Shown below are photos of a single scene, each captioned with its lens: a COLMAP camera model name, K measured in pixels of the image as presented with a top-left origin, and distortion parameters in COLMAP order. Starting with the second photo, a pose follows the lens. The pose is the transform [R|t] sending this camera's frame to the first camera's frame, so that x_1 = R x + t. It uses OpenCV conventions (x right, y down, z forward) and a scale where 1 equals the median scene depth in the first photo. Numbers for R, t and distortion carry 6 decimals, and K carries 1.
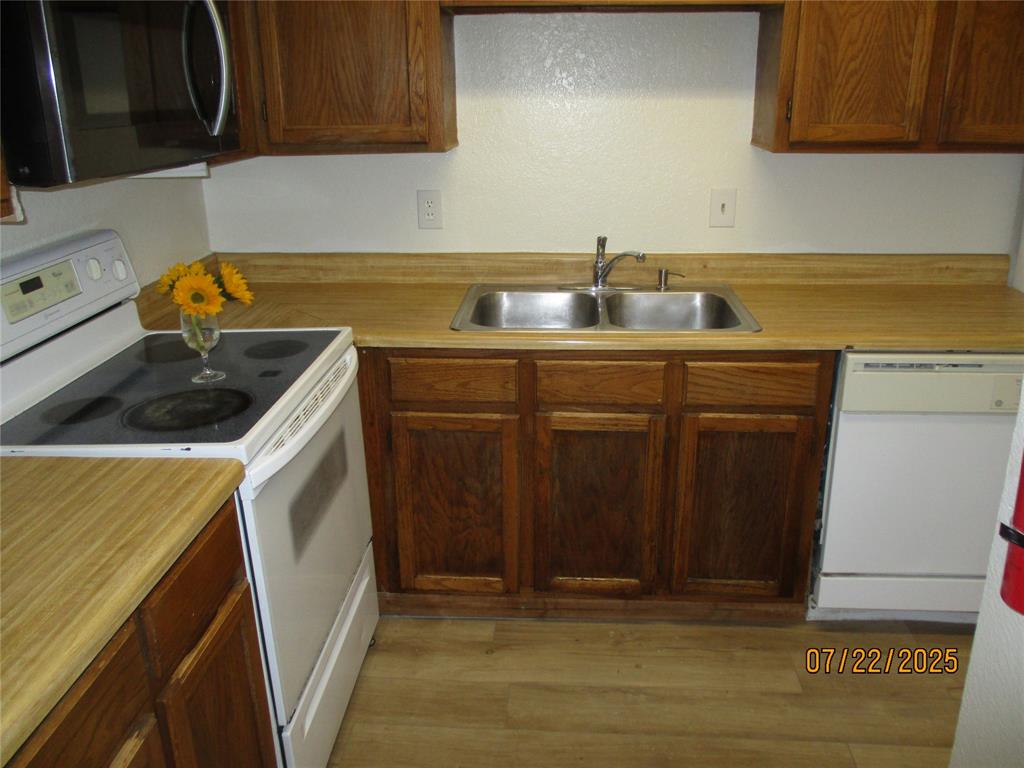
lens RADIAL K [[854.7, 0, 518.6], [0, 854.7, 377.5], [0, 0, 1]] dist [-0.020219, 0.002183]
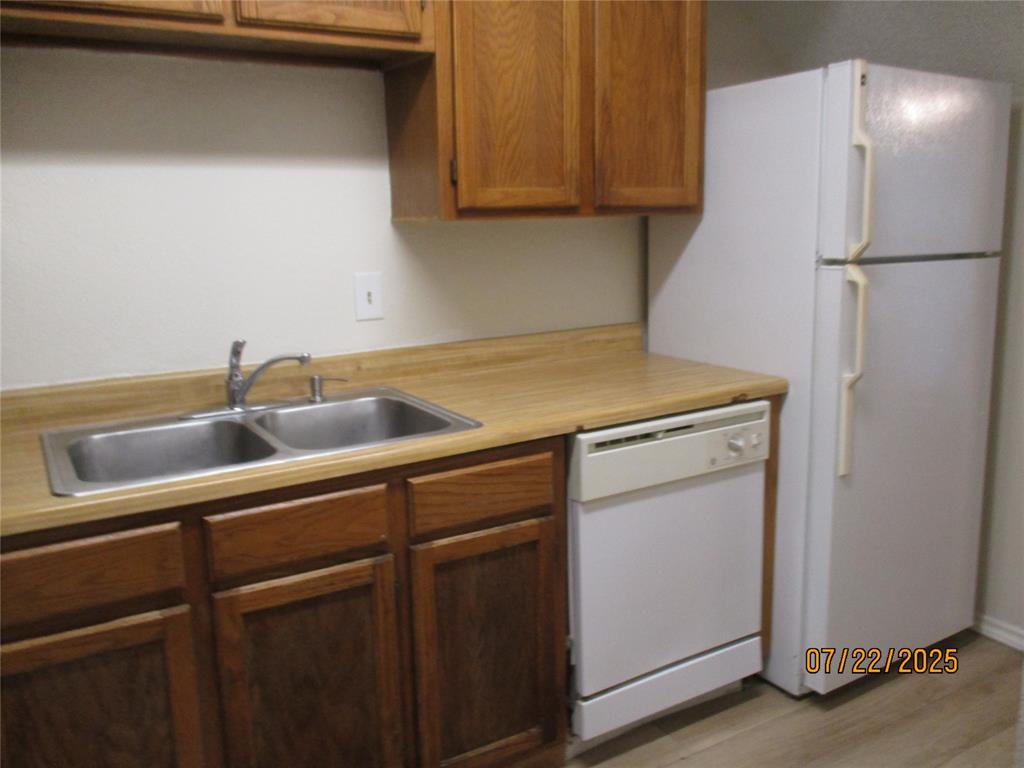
lens RADIAL K [[854.7, 0, 514.9], [0, 854.7, 378.5], [0, 0, 1]] dist [-0.020219, 0.002183]
pose [[0.824096, -0.116209, 0.554401, -0.138185], [0.202147, 0.974620, -0.096192, -0.012884], [-0.529152, 0.191342, 0.826672, 0.288595]]
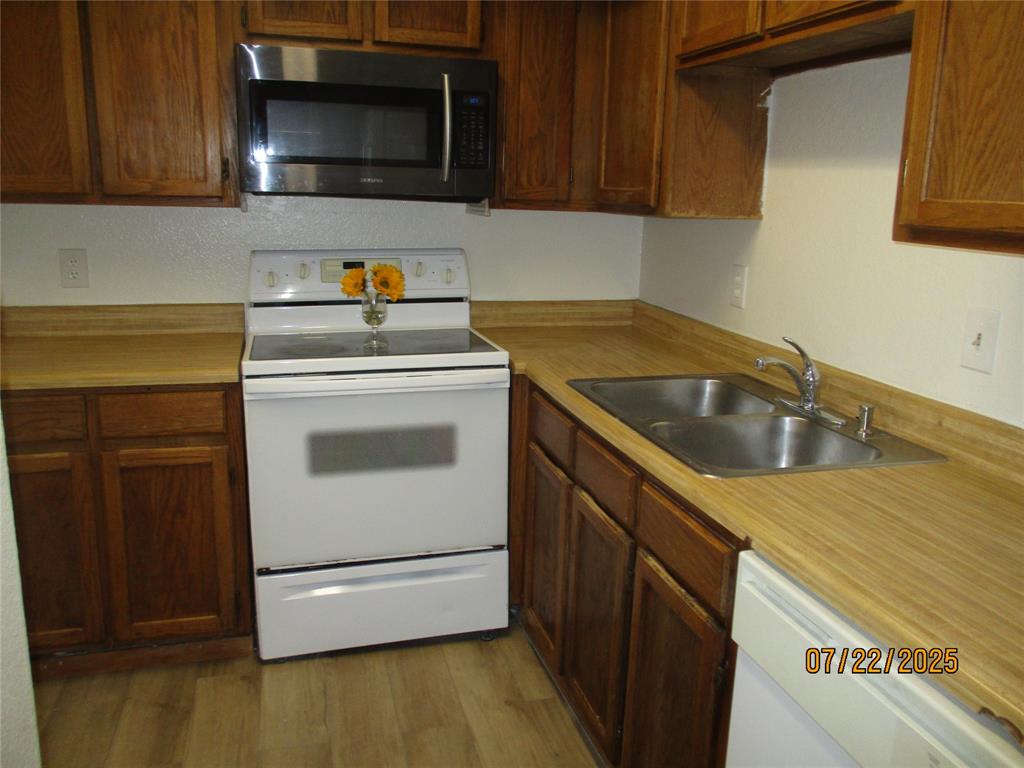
lens RADIAL K [[854.7, 0, 511.3], [0, 854.7, 389.6], [0, 0, 1]] dist [-0.020219, 0.002183]
pose [[0.327275, 0.237933, -0.914483, 0.827170], [-0.340018, 0.932607, 0.120963, -0.145443], [0.881634, 0.271353, 0.386120, 0.551711]]
